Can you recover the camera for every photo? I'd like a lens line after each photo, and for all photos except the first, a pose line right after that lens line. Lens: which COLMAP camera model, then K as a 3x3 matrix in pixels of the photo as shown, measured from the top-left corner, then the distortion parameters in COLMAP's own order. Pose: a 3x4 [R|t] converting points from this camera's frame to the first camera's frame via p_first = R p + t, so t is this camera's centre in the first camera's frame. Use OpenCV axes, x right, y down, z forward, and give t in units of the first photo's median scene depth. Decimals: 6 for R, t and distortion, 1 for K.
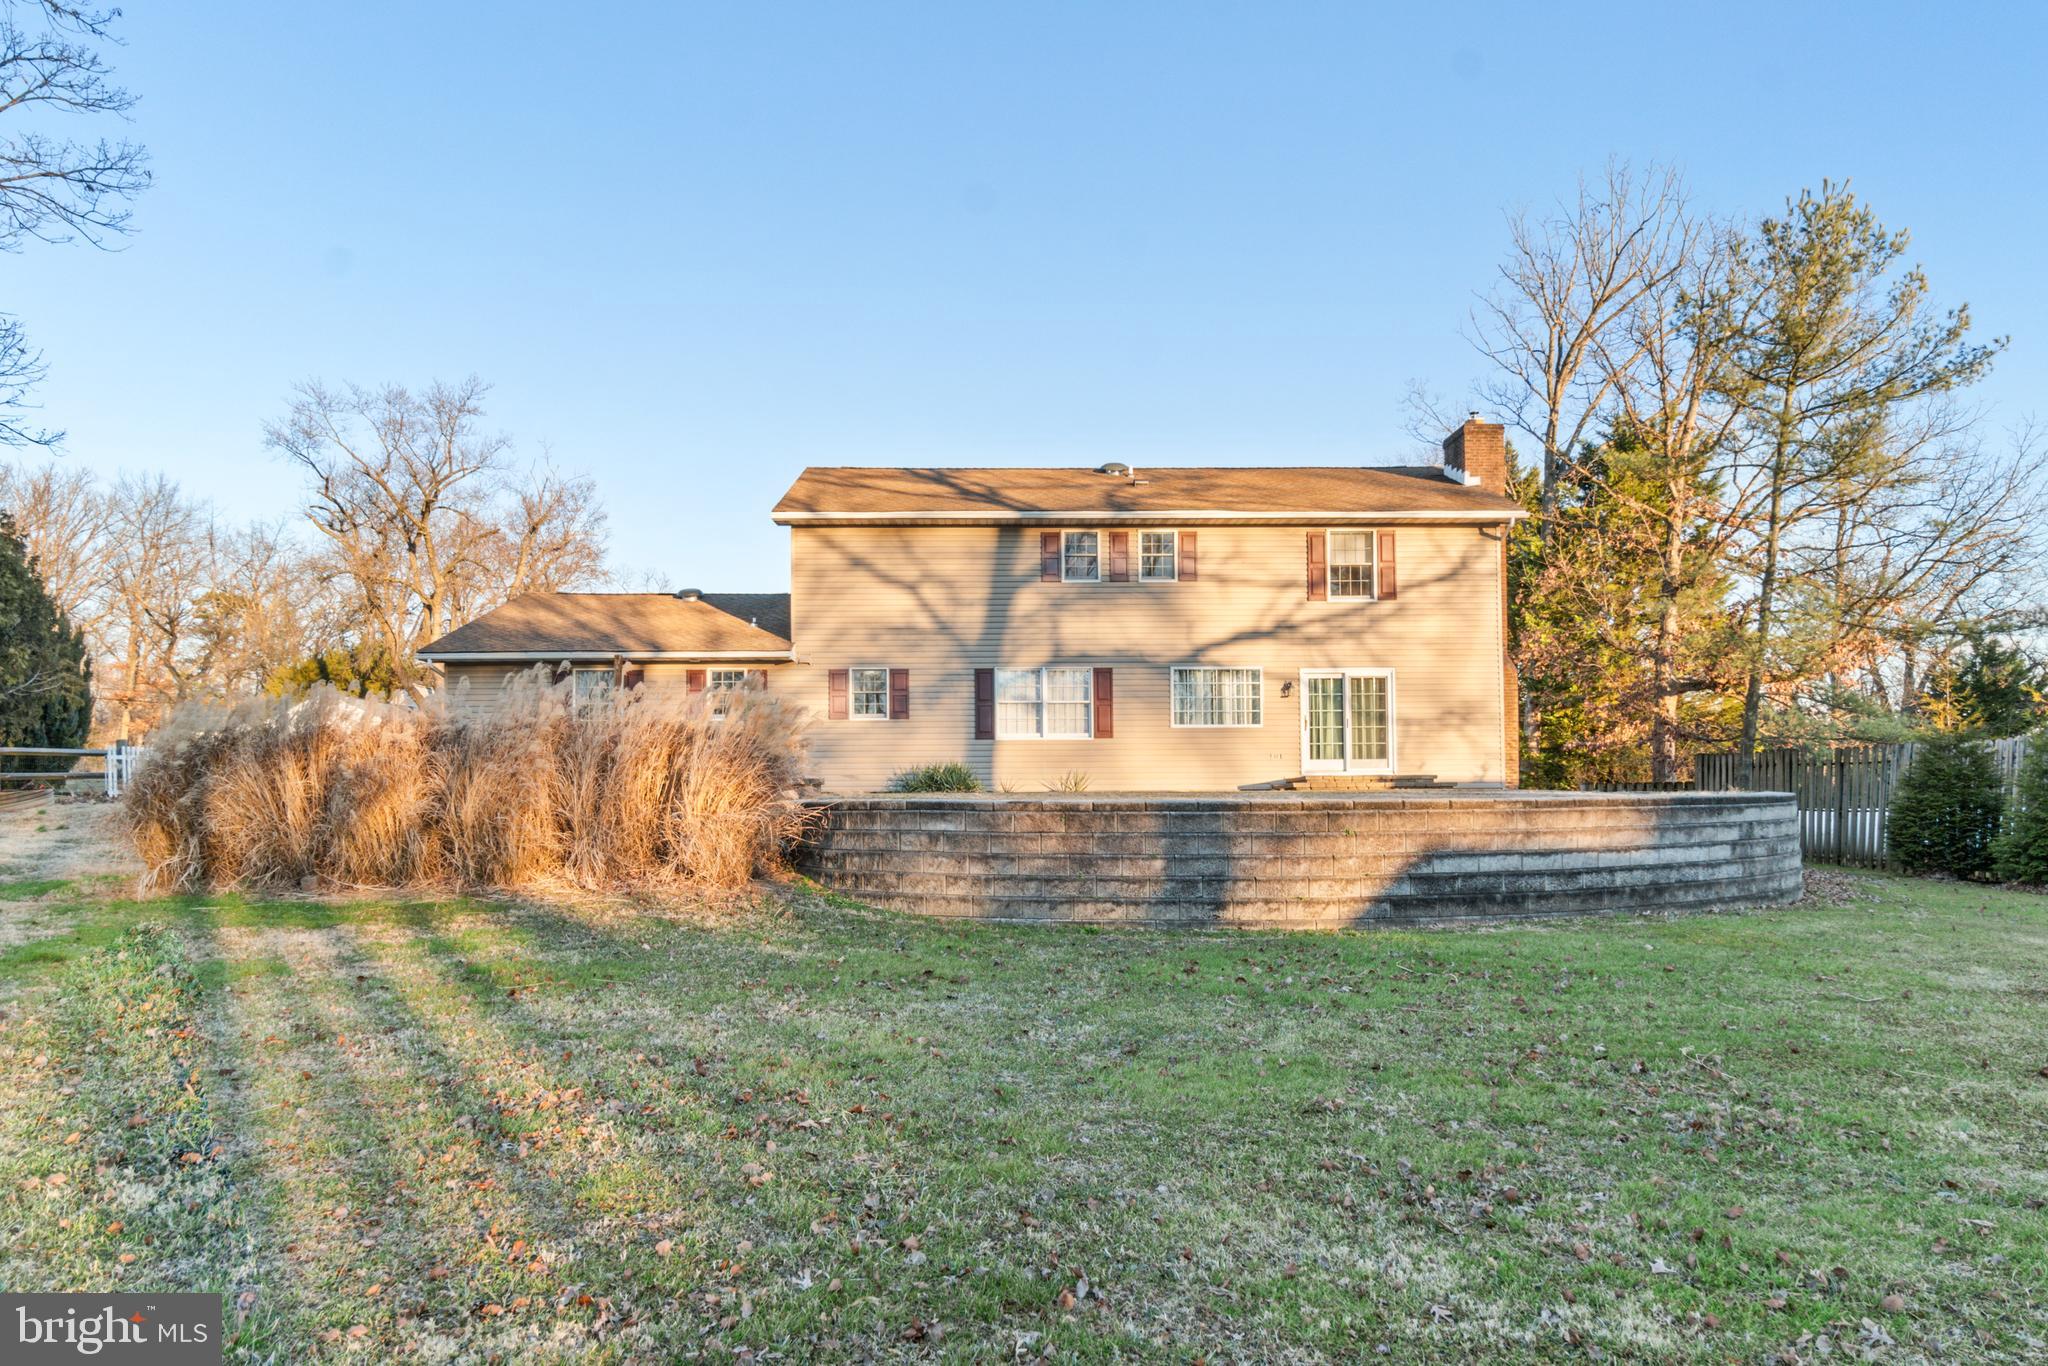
lens RADIAL K [[1096.0, 0, 1028.9], [0, 1096.0, 717.3], [0, 0, 1]] dist [-0.000658, -0.000229]
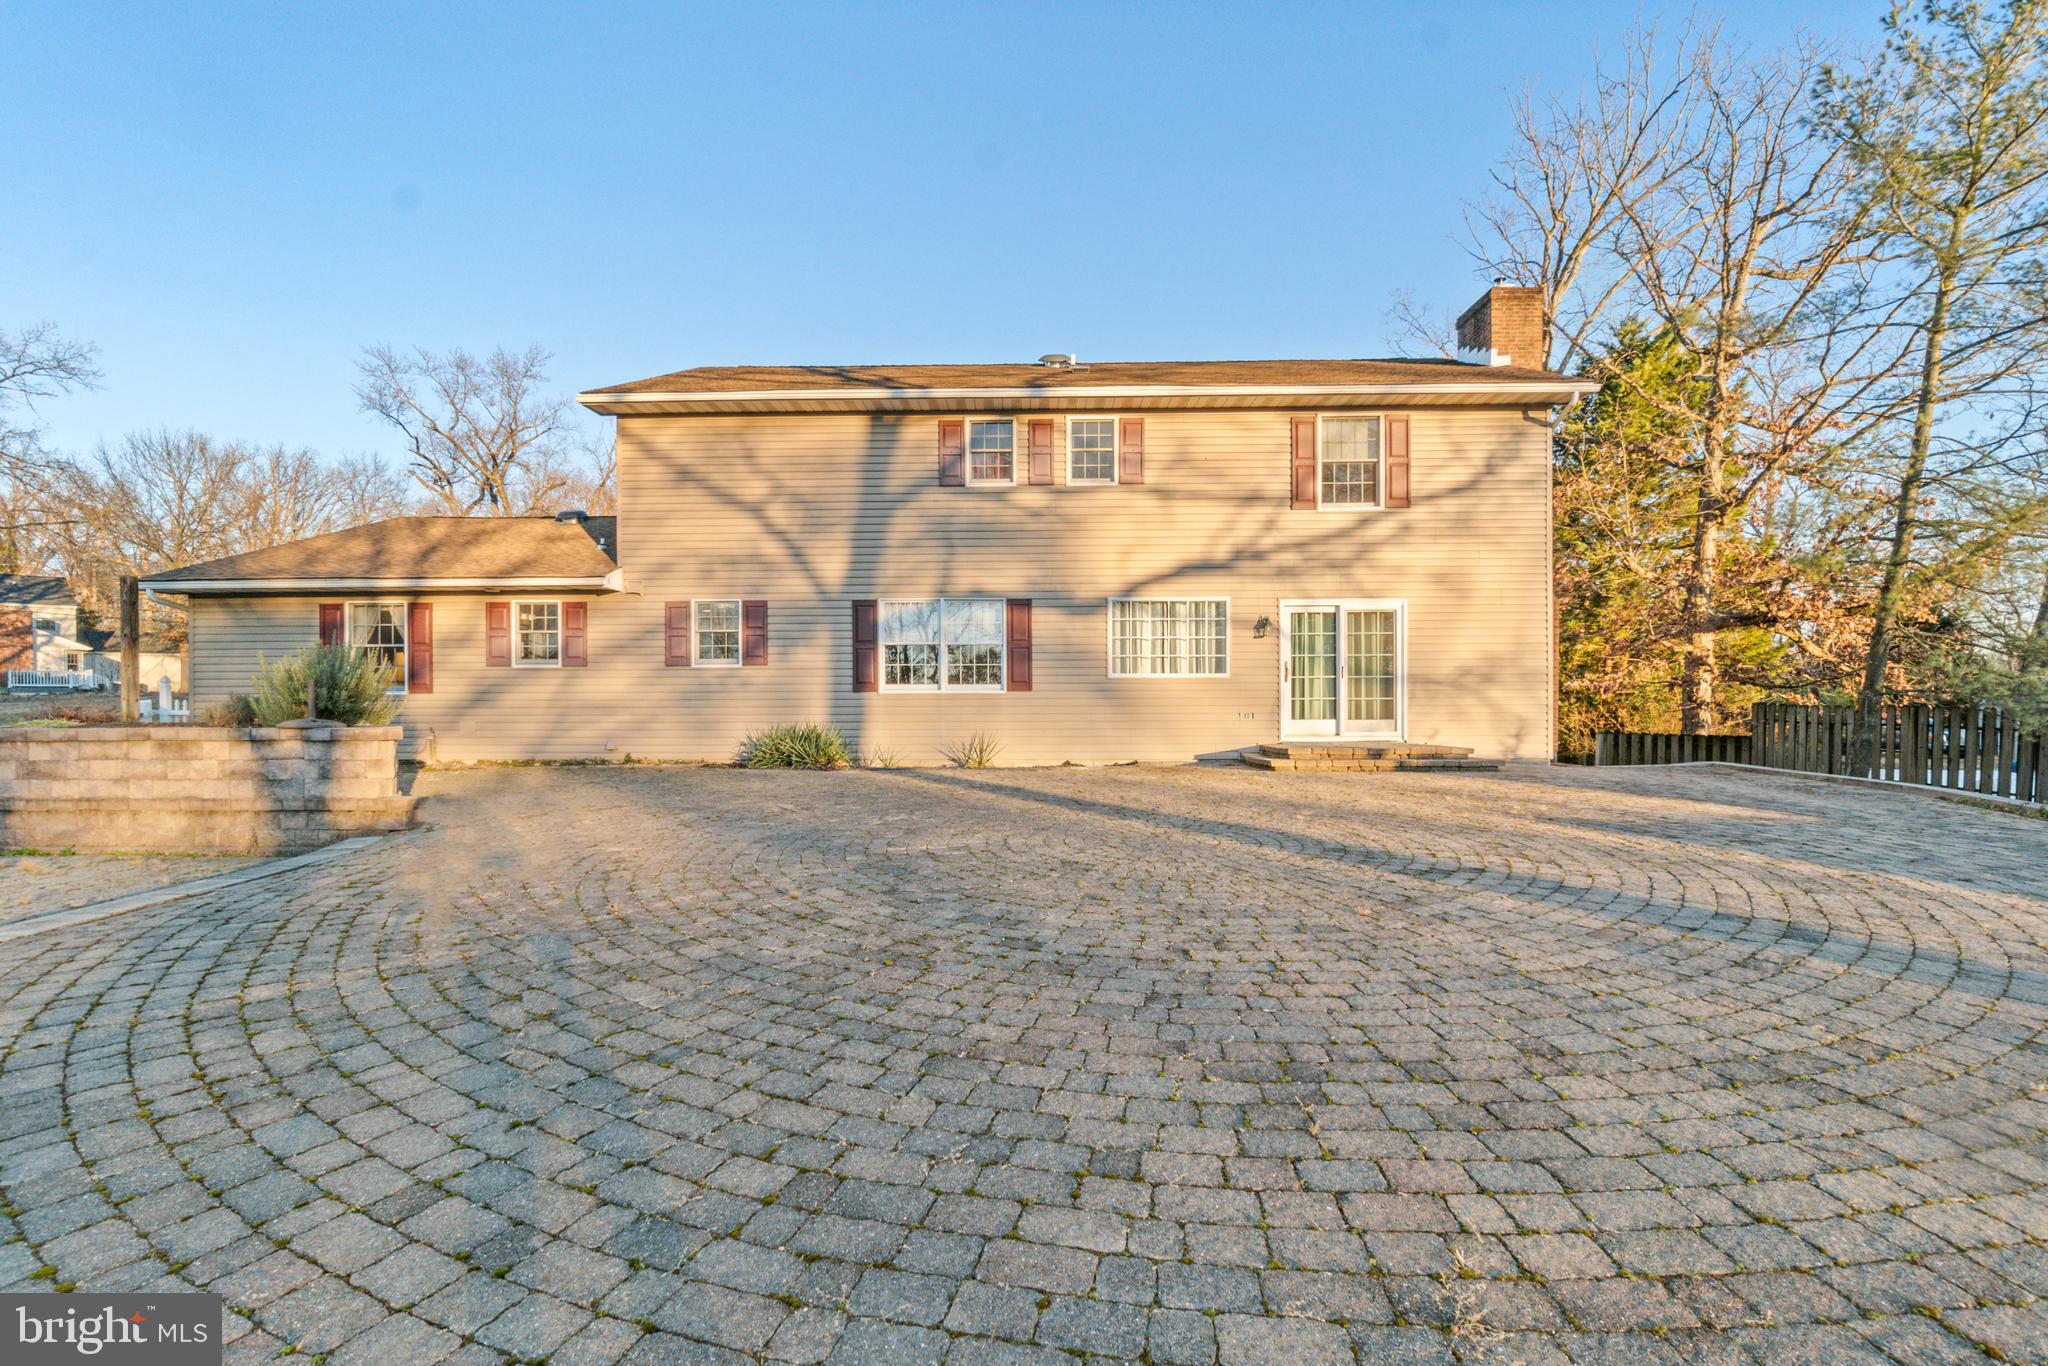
lens RADIAL K [[895.0, 0, 1017.7], [0, 895.0, 684.0], [0, 0, 1]] dist [-0.002813, -0.000255]
pose [[0.999681, 0.001213, -0.025212, 0.081523], [-0.000071, 0.998977, 0.045221, -0.014170], [0.025241, -0.045204, 0.998659, 0.371976]]
